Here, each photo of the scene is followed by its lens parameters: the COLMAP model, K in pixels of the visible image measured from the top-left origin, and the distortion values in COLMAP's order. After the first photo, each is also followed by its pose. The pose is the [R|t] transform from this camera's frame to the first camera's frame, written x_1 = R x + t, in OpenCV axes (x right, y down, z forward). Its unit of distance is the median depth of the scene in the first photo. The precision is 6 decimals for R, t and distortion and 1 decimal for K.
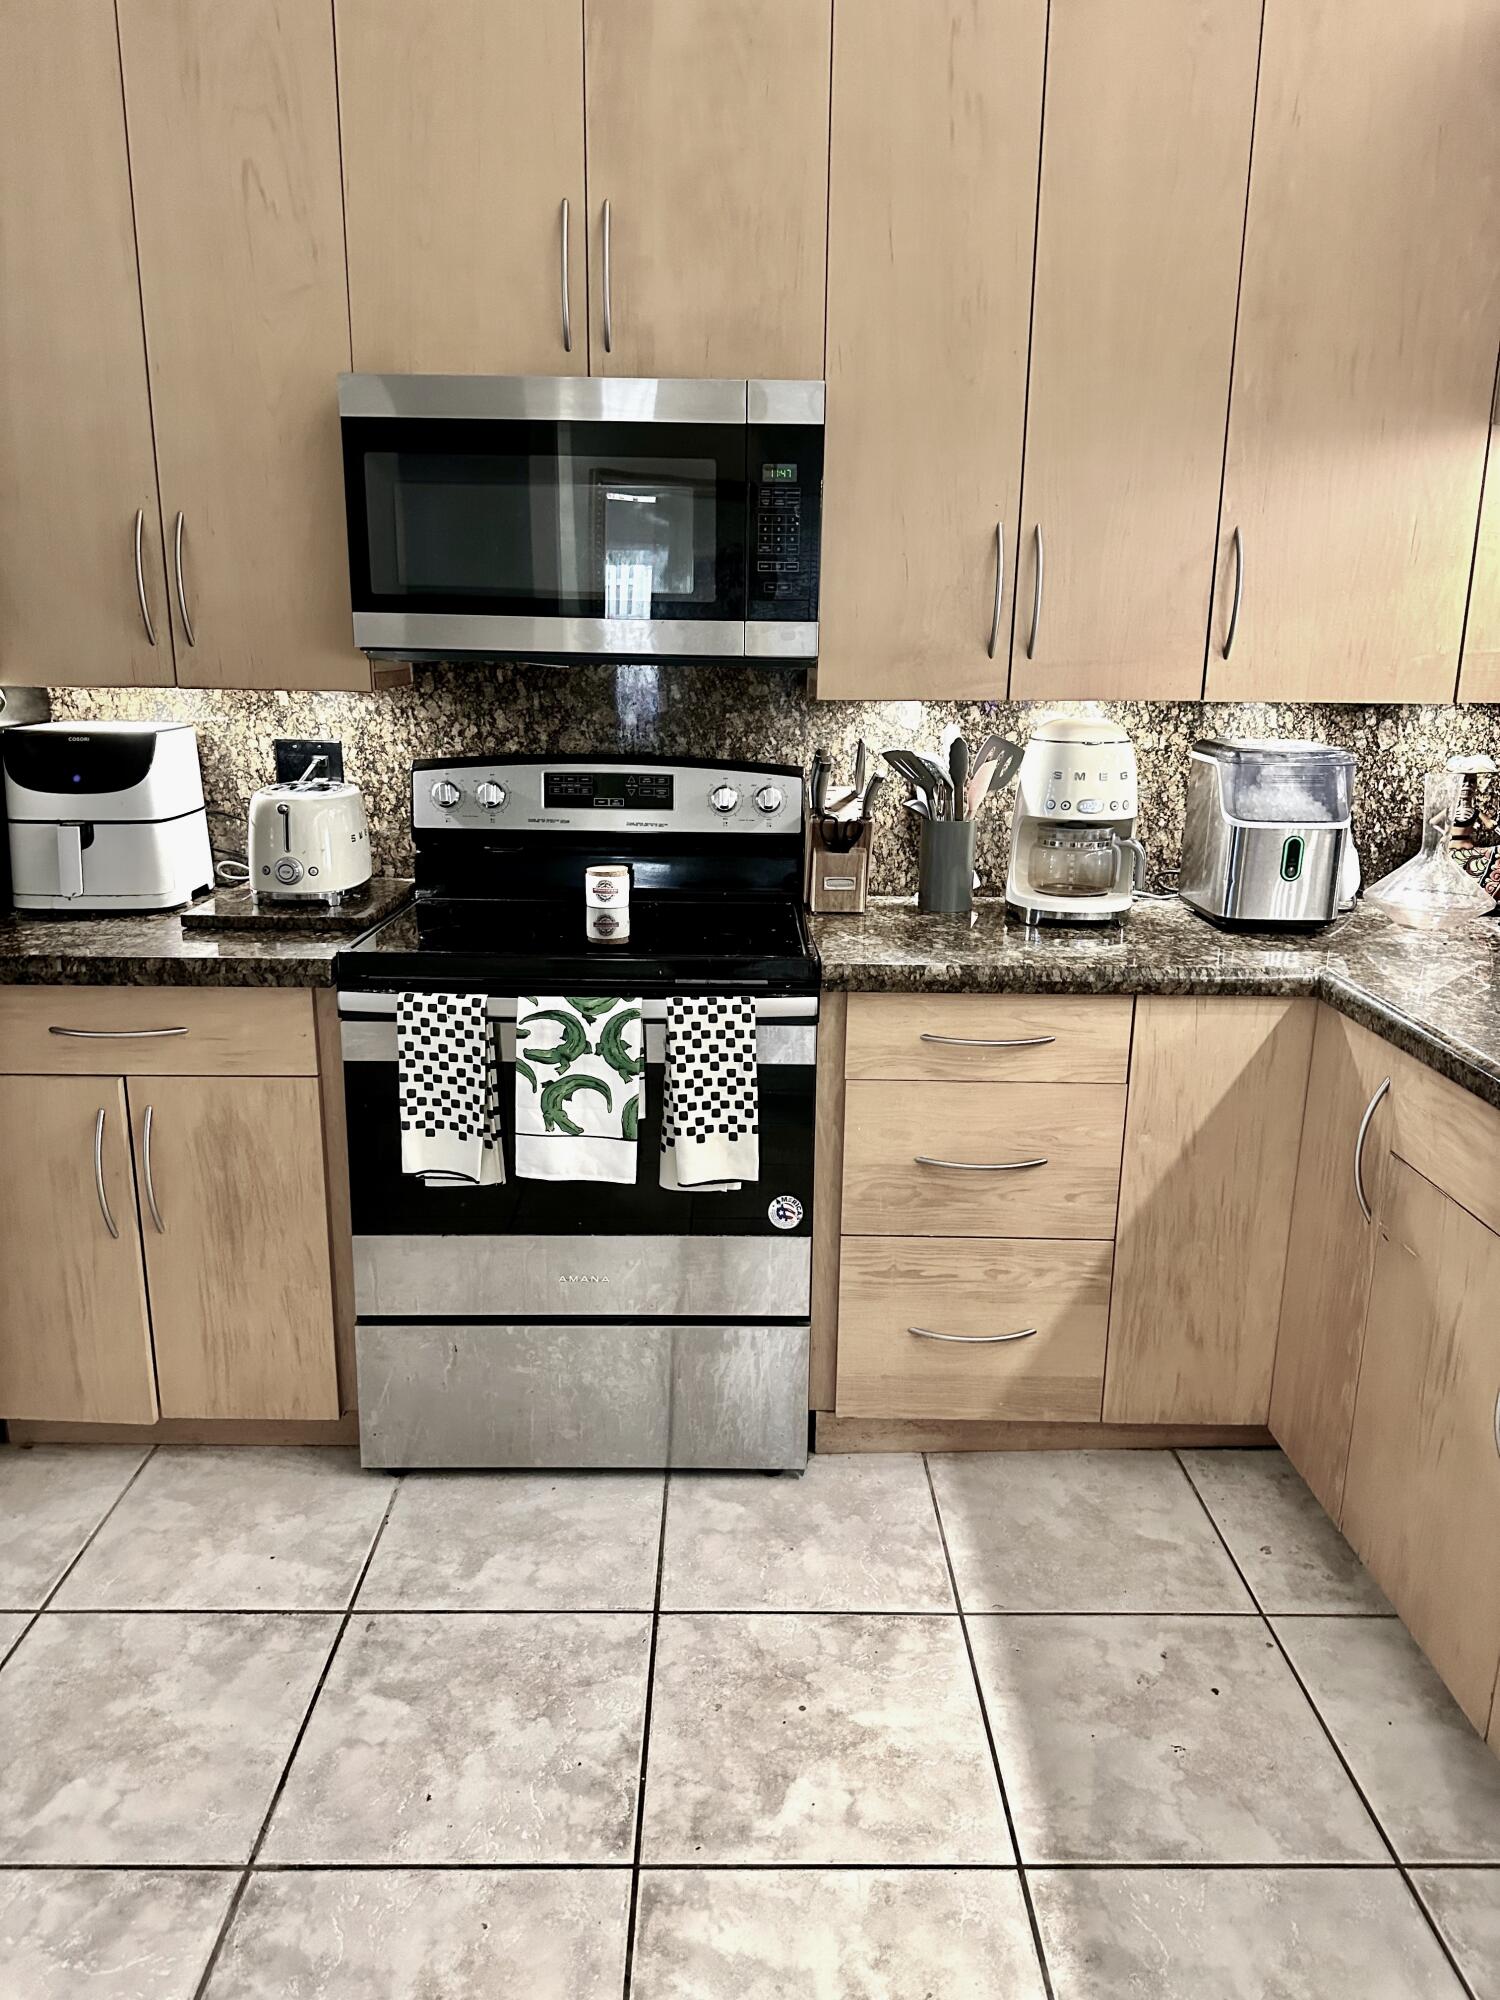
lens RADIAL K [[1389.8, 0, 750.0], [0, 1389.8, 1000.0], [0, 0, 1]] dist [-0.000240, -0.004350]
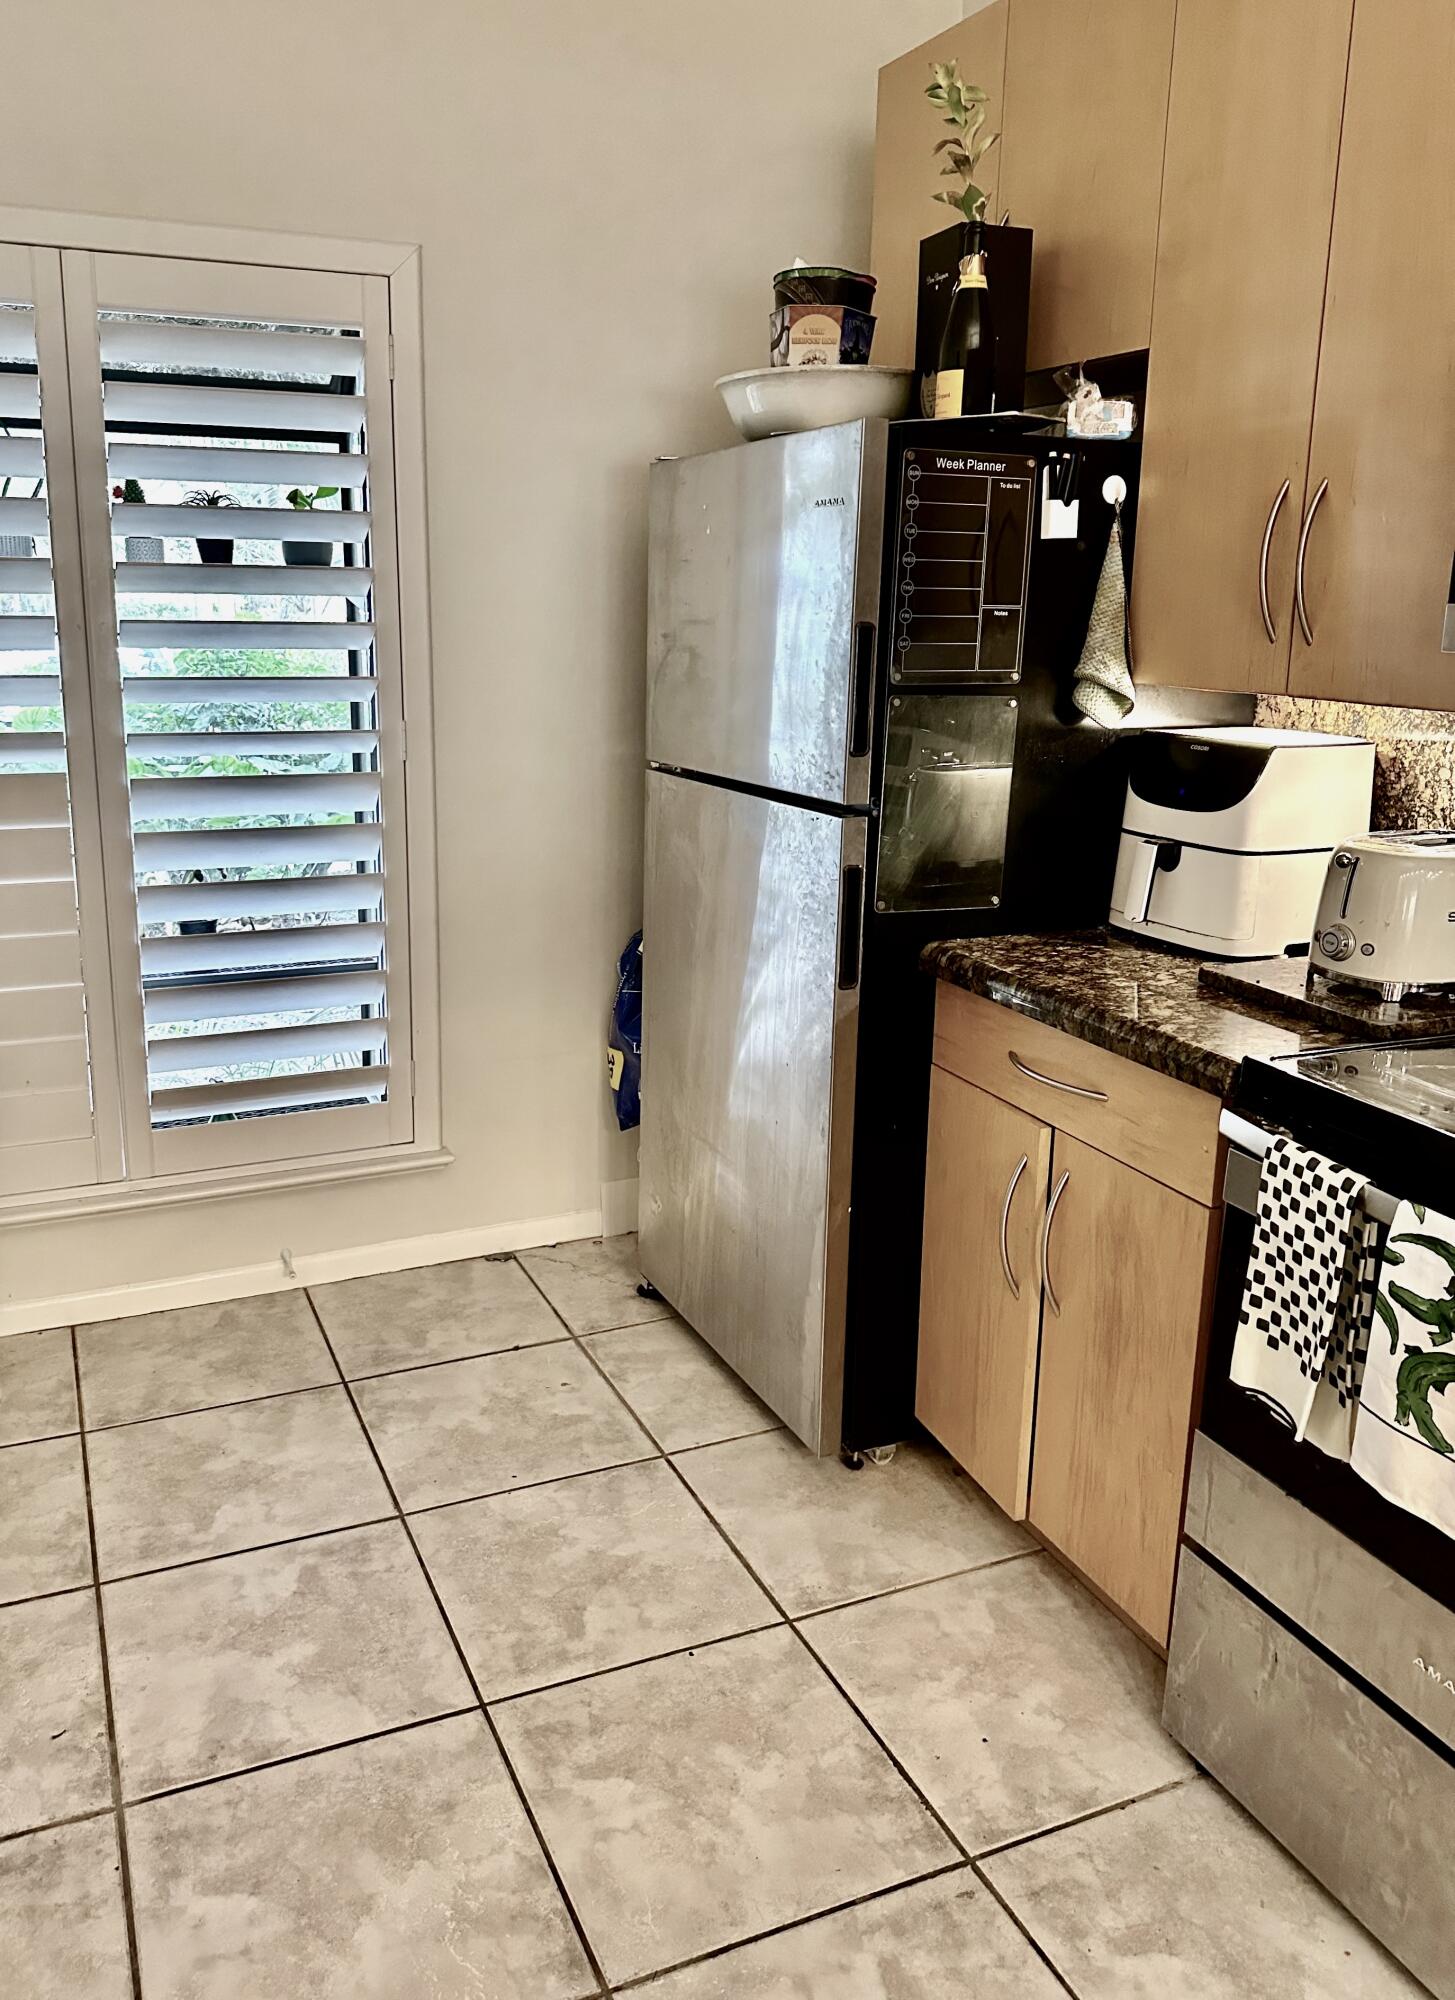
lens RADIAL K [[1486.9, 0, 723.3], [0, 1486.9, 947.4], [0, 0, 1]] dist [-0.004232, -0.026403]
pose [[0.389972, 0.203719, -0.898009, 0.271839], [-0.247654, 0.962492, 0.110801, -0.102351], [0.886899, 0.179187, 0.425797, 0.389368]]
